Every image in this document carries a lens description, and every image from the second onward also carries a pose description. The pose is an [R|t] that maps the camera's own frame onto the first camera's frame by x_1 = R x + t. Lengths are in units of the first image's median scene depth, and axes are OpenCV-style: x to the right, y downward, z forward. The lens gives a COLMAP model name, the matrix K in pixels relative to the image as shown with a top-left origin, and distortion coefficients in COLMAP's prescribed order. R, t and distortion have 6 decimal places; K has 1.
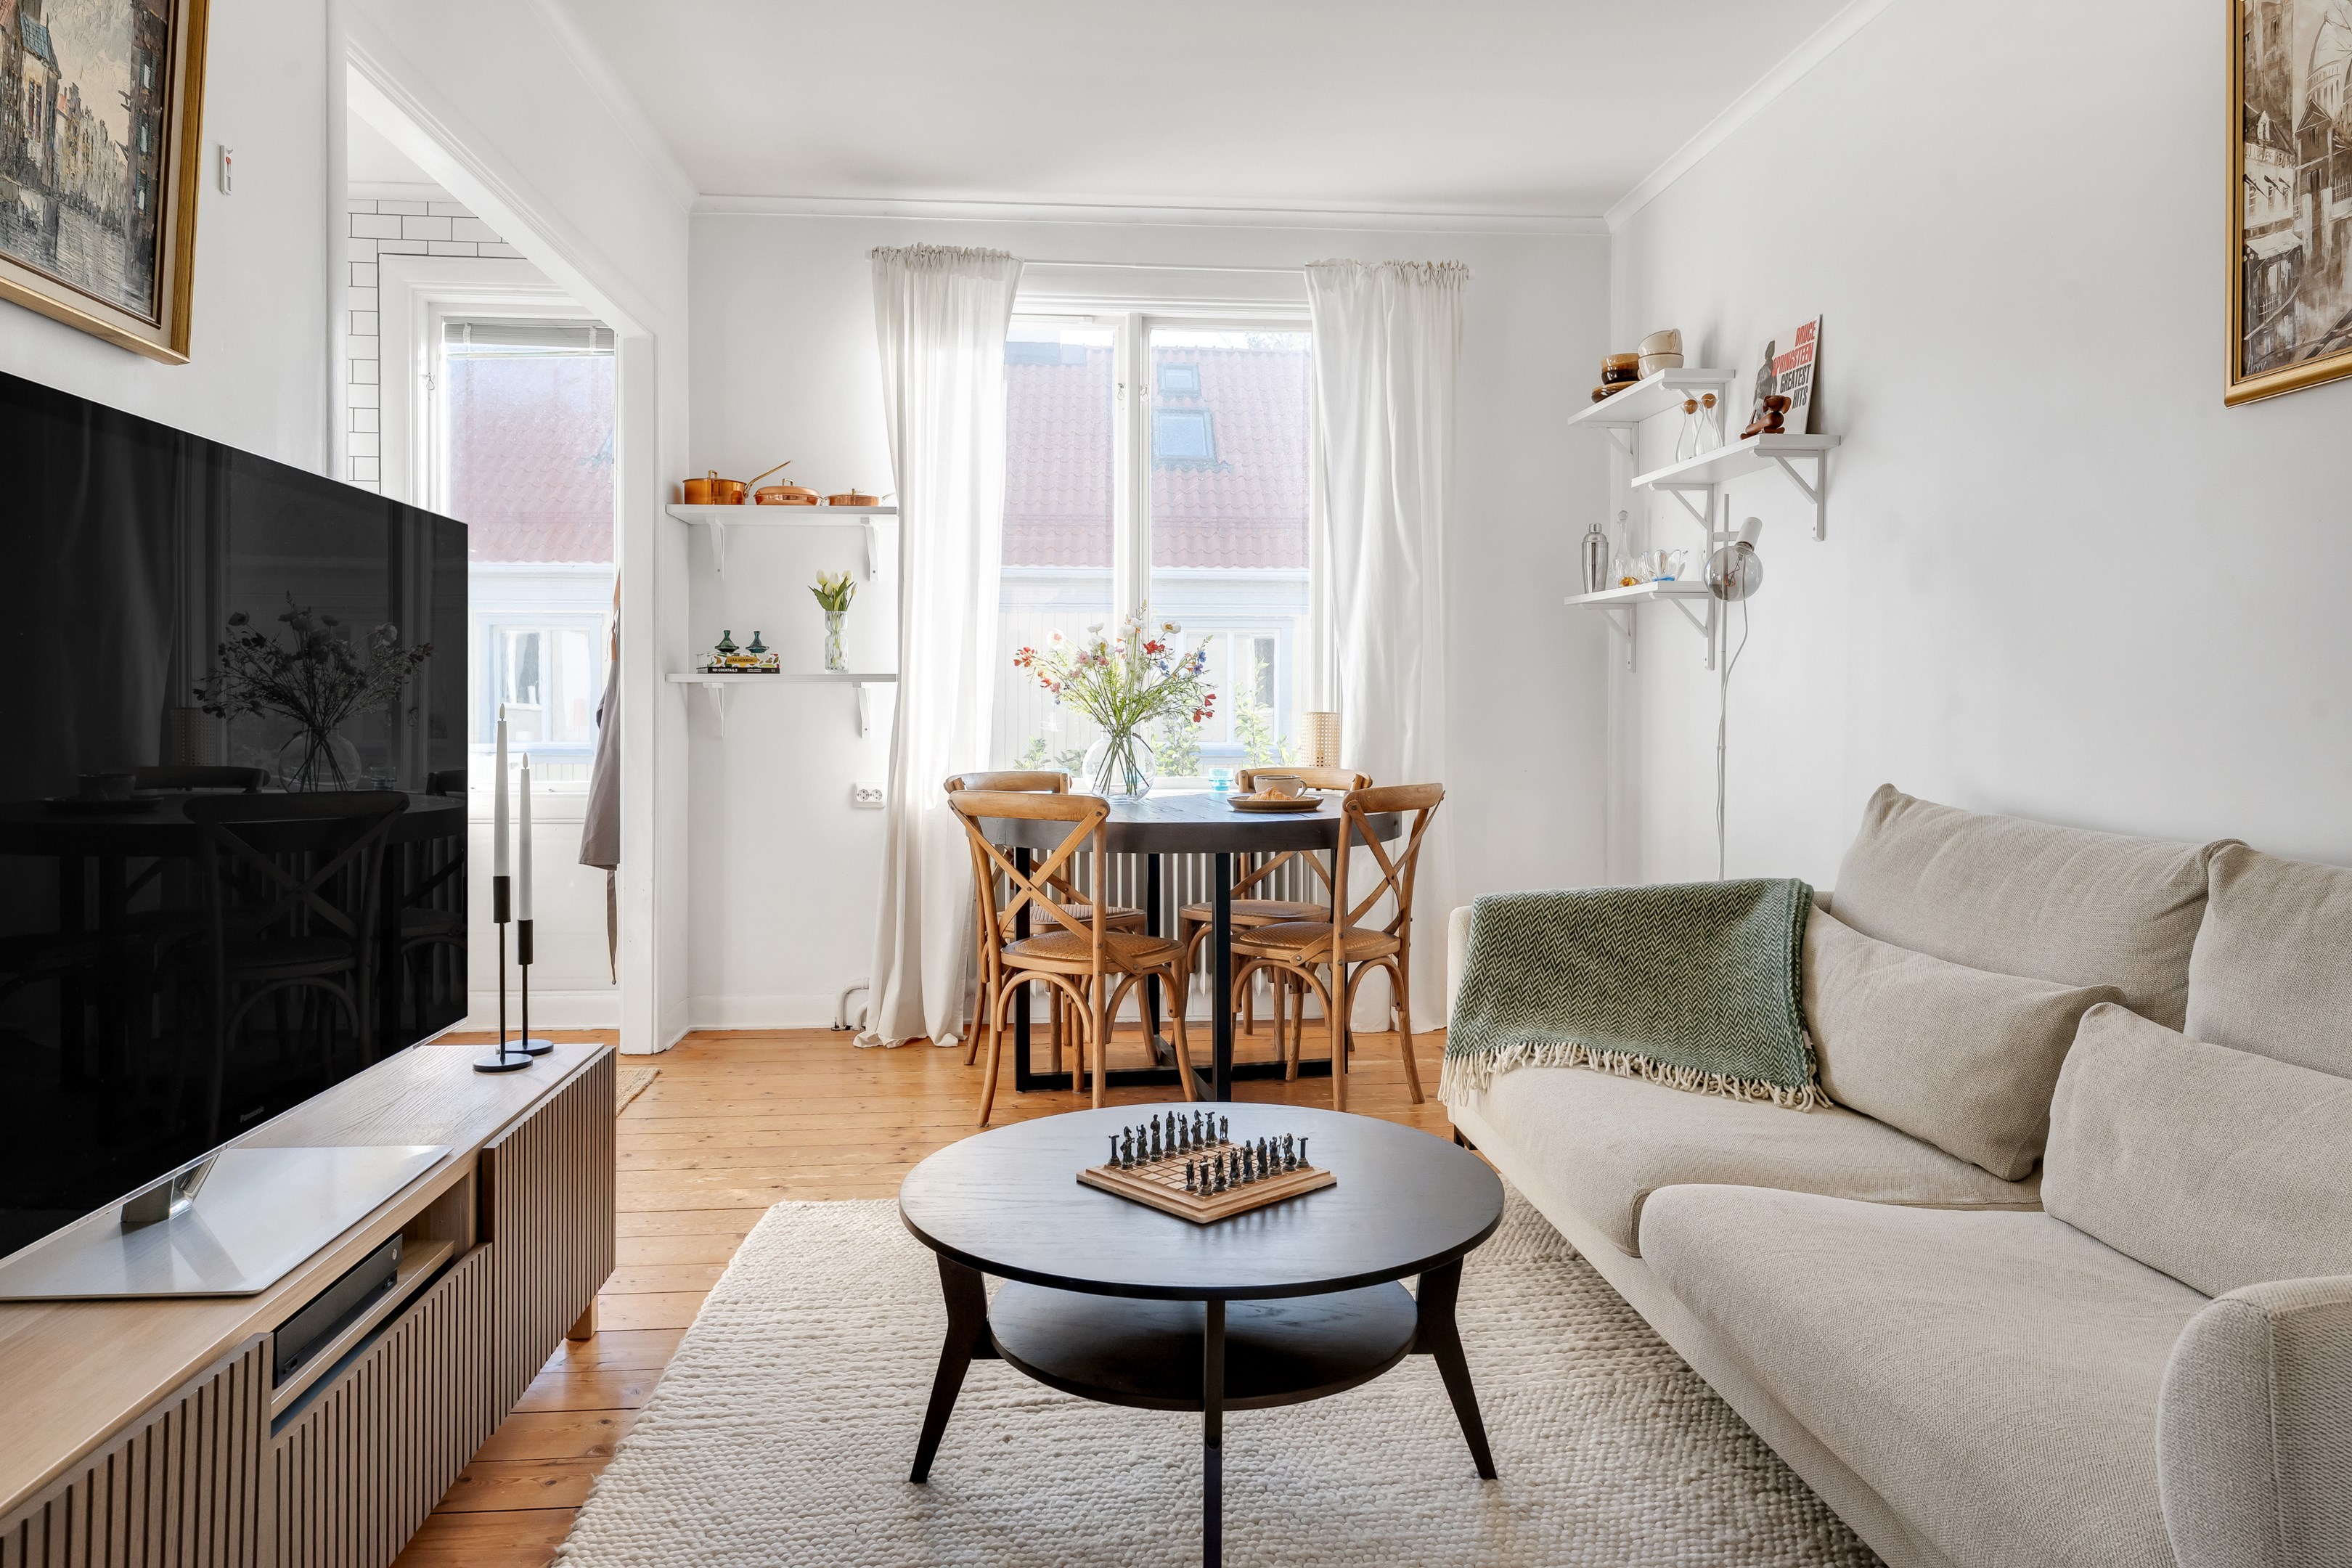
lens RADIAL K [[1436.7, 0, 1147.4], [0, 1436.7, 745.9], [0, 0, 1]] dist [0.001536, -0.000206]
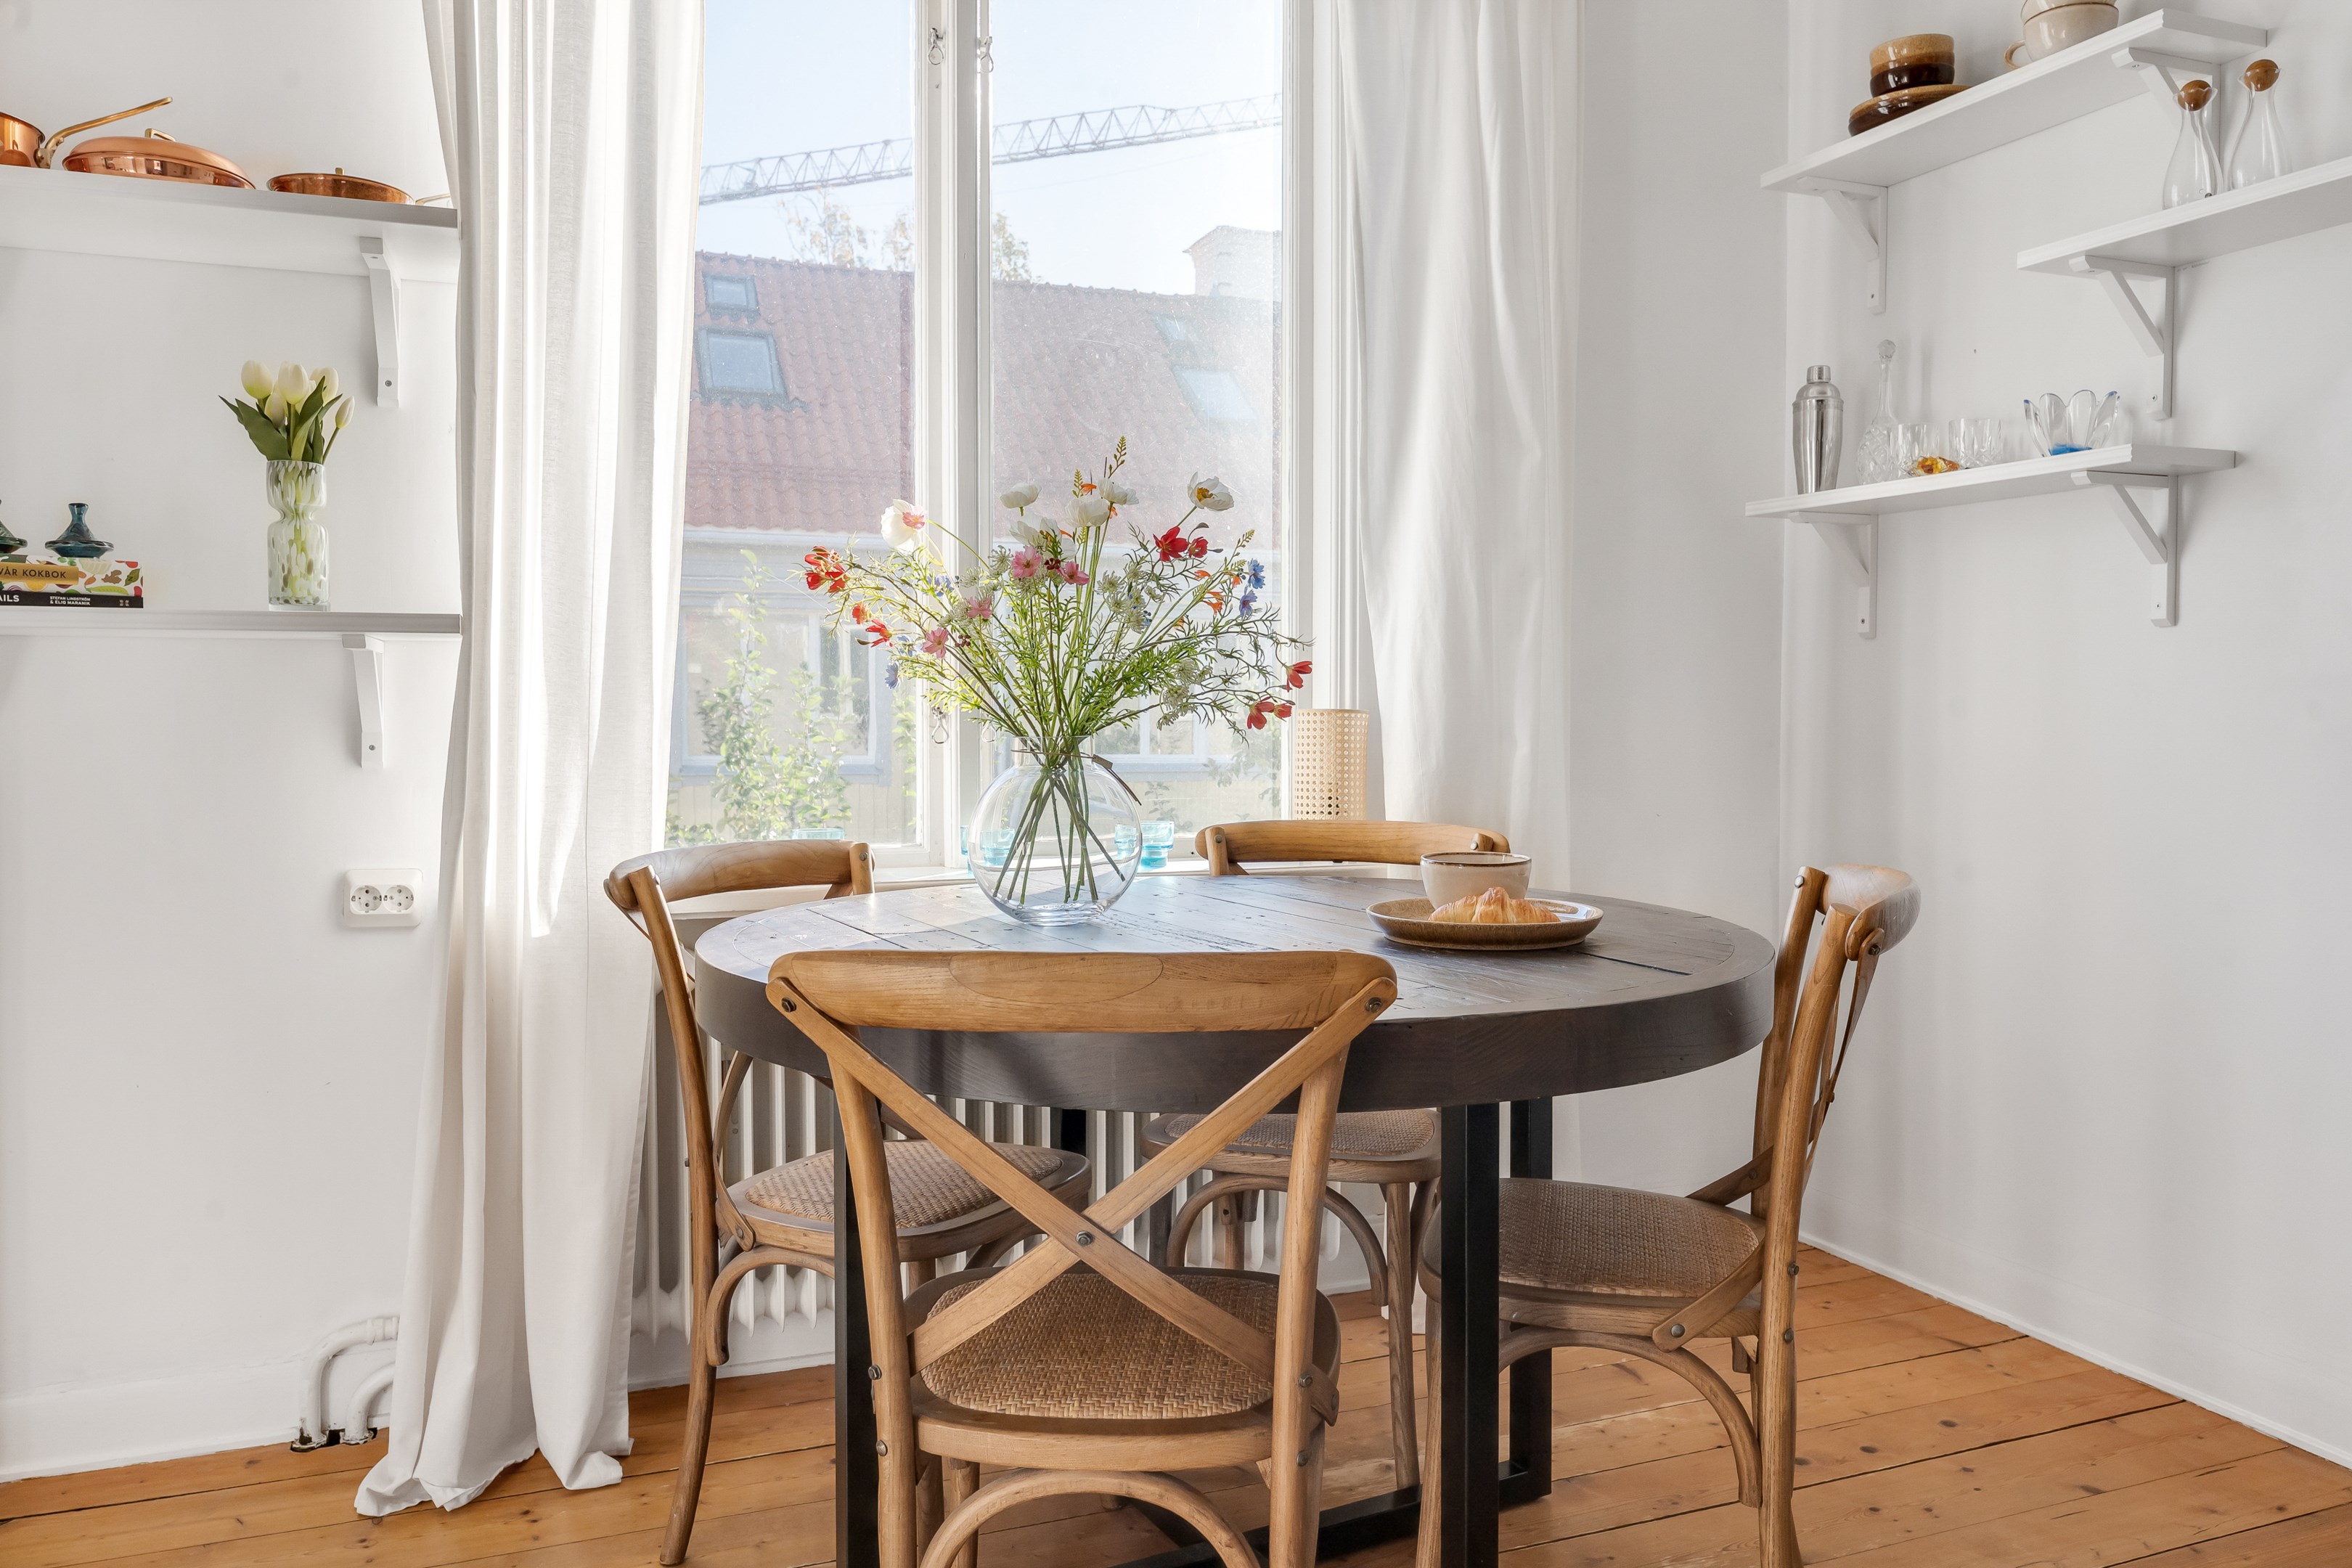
lens RADIAL K [[1613.1, 0, 1120.7], [0, 1613.1, 772.9], [0, 0, 1]] dist [0.000431, 0.001690]
pose [[0.960036, -0.009235, 0.279724, -0.128780], [0.006404, 0.999919, 0.011036, -0.008672], [-0.279803, -0.008803, 0.960017, 0.525195]]
